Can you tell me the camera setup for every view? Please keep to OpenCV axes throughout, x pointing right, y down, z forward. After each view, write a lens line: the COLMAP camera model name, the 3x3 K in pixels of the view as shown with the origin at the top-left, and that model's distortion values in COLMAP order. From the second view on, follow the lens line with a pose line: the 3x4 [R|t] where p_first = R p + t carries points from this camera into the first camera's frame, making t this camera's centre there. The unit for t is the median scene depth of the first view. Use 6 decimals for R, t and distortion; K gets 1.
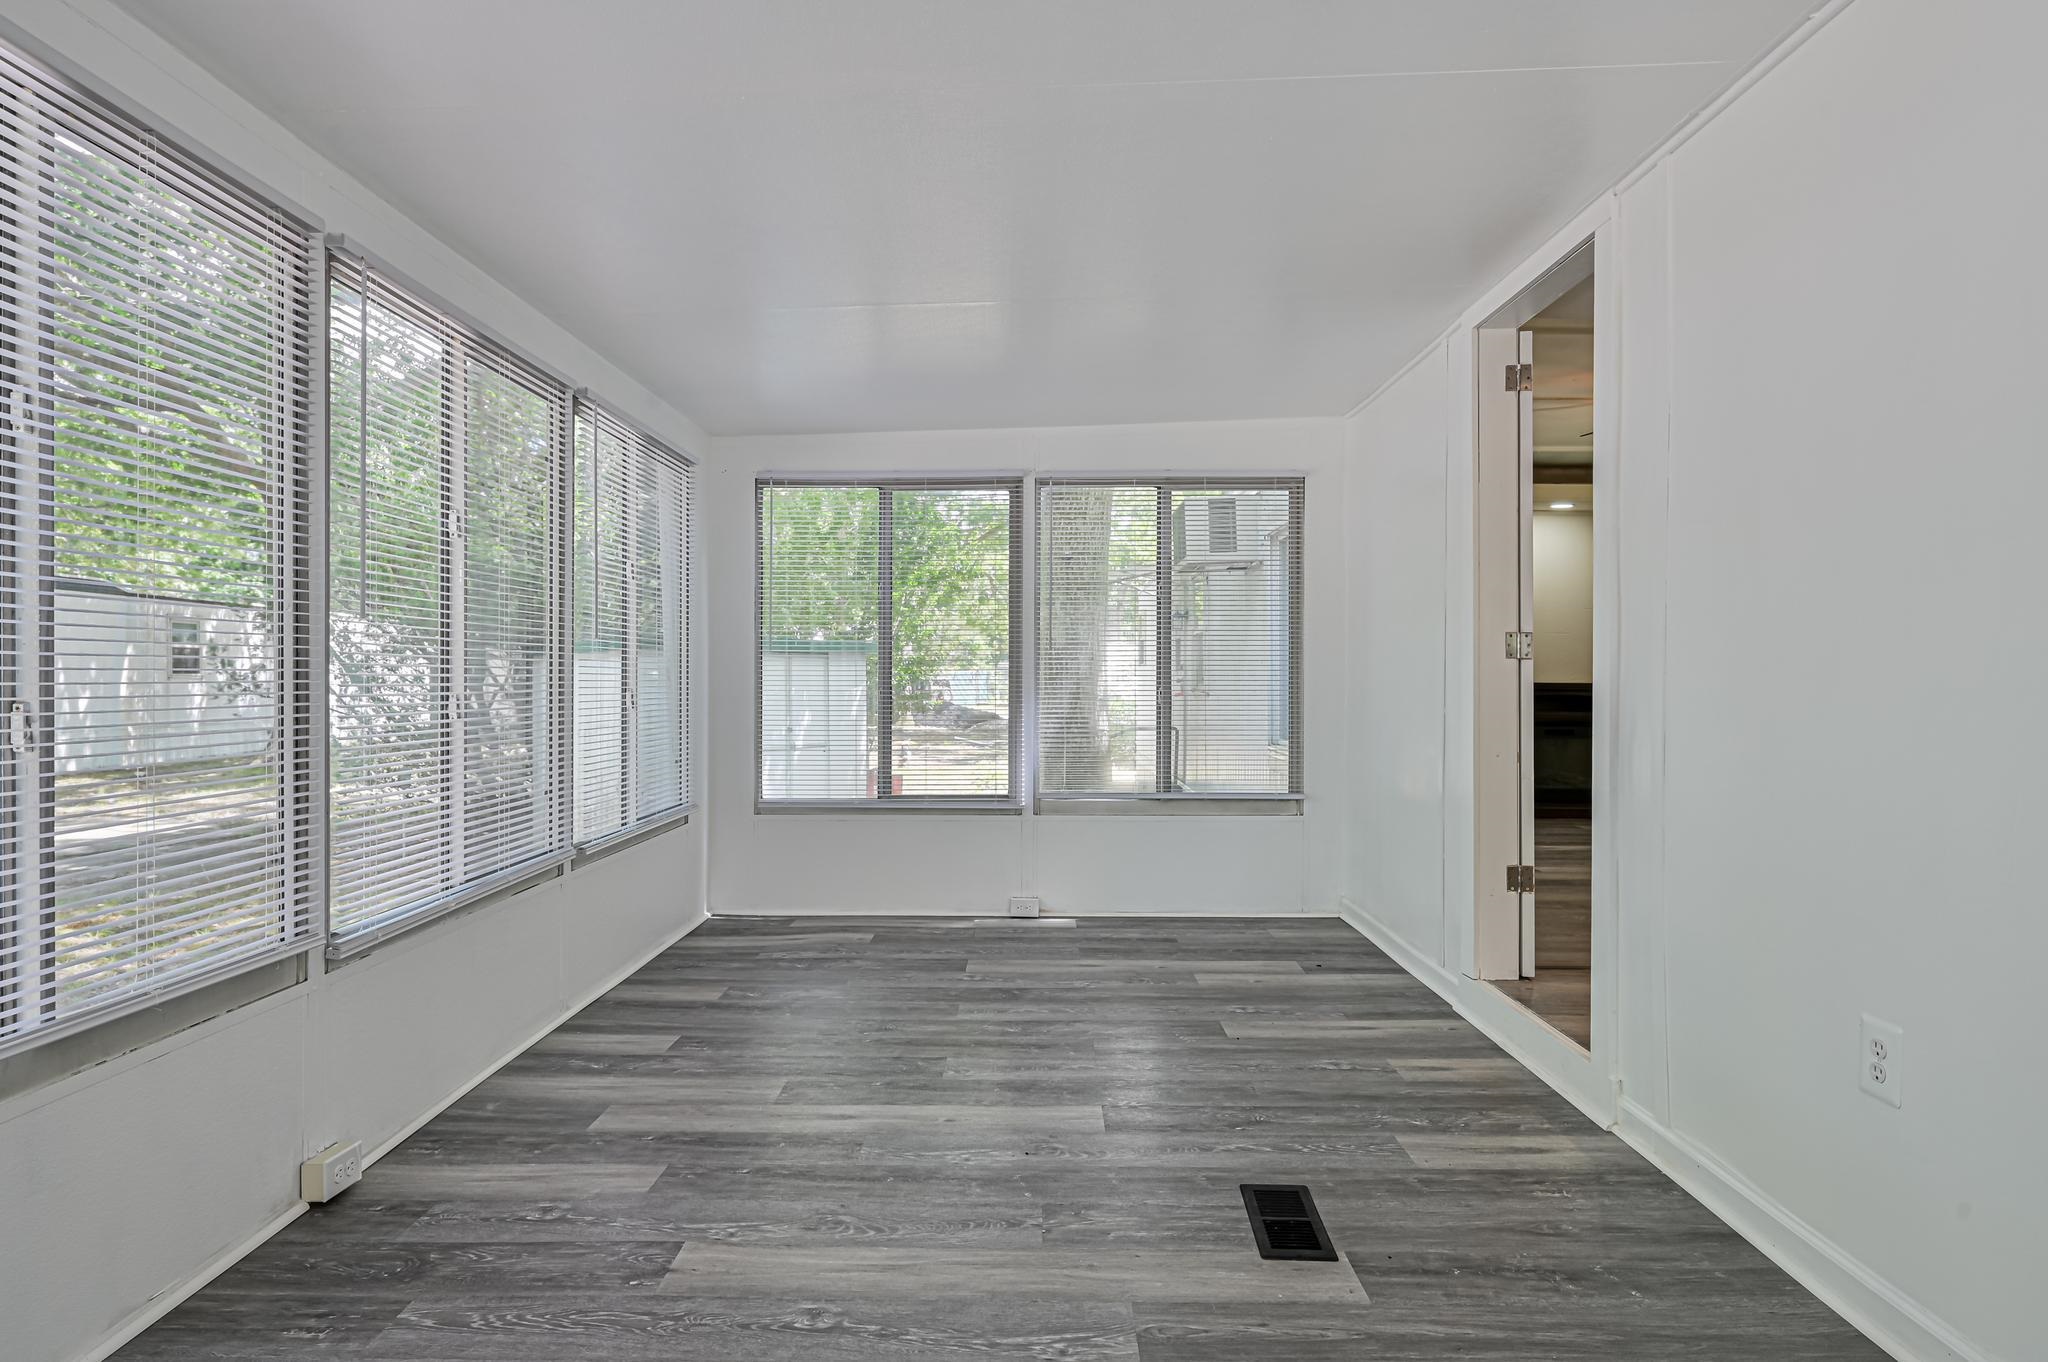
lens RADIAL K [[798.2, 0, 1025.0], [0, 798.2, 679.1], [0, 0, 1]] dist [-0.000407, -0.000024]
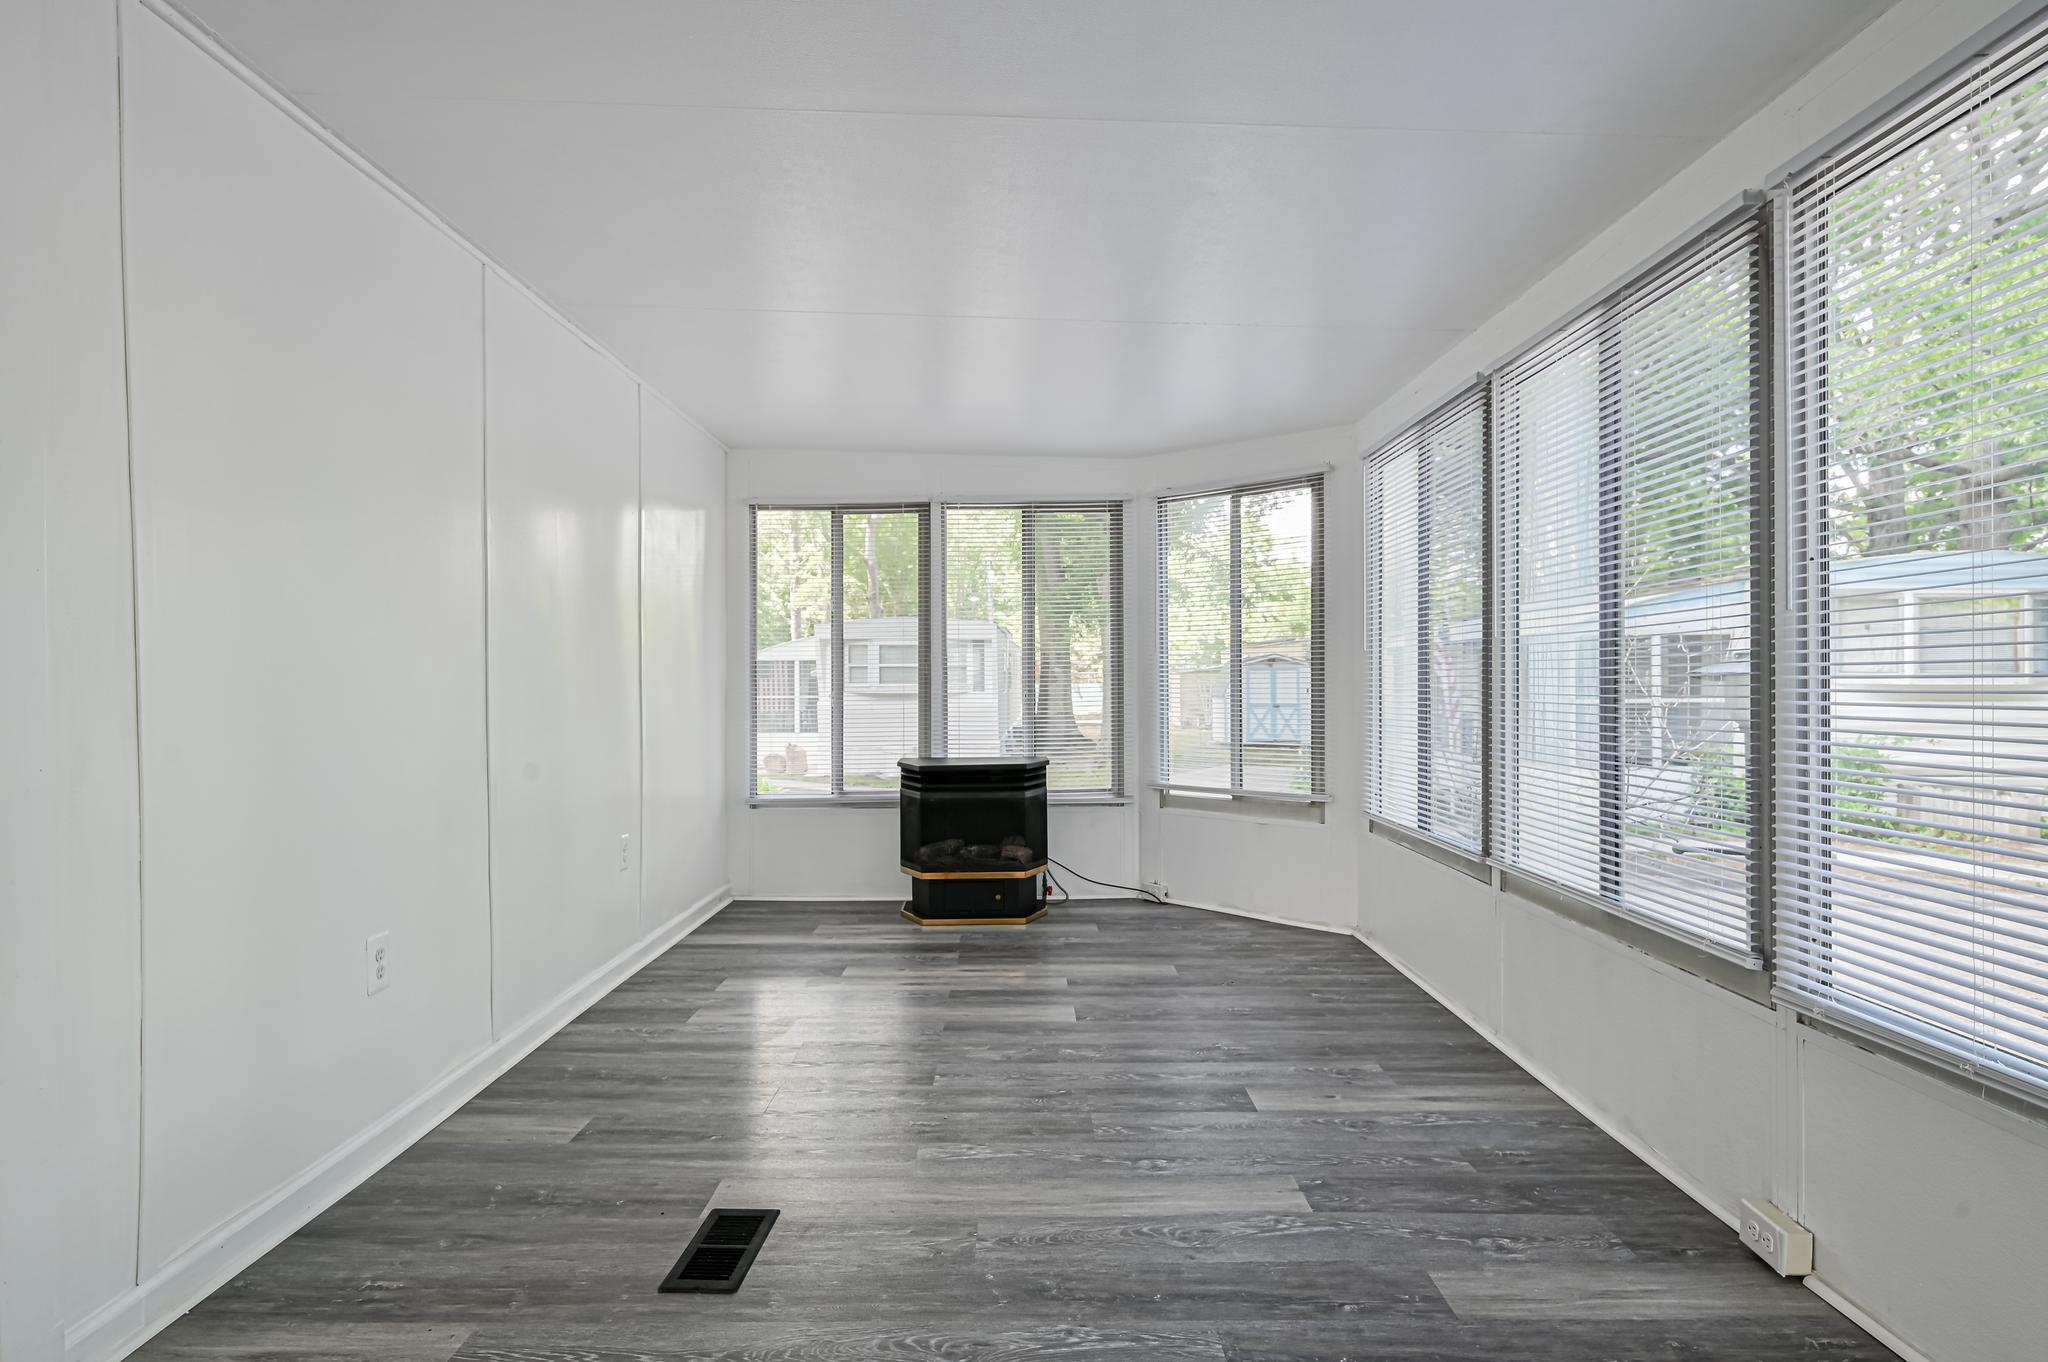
lens RADIAL K [[798.2, 0, 1027.2], [0, 798.2, 682.3], [0, 0, 1]] dist [-0.000407, -0.000024]
pose [[-0.999750, 0.004165, -0.021983, -0.022837], [0.004220, 0.999988, -0.002447, -0.001745], [0.021973, -0.002539, -0.999755, 2.032701]]
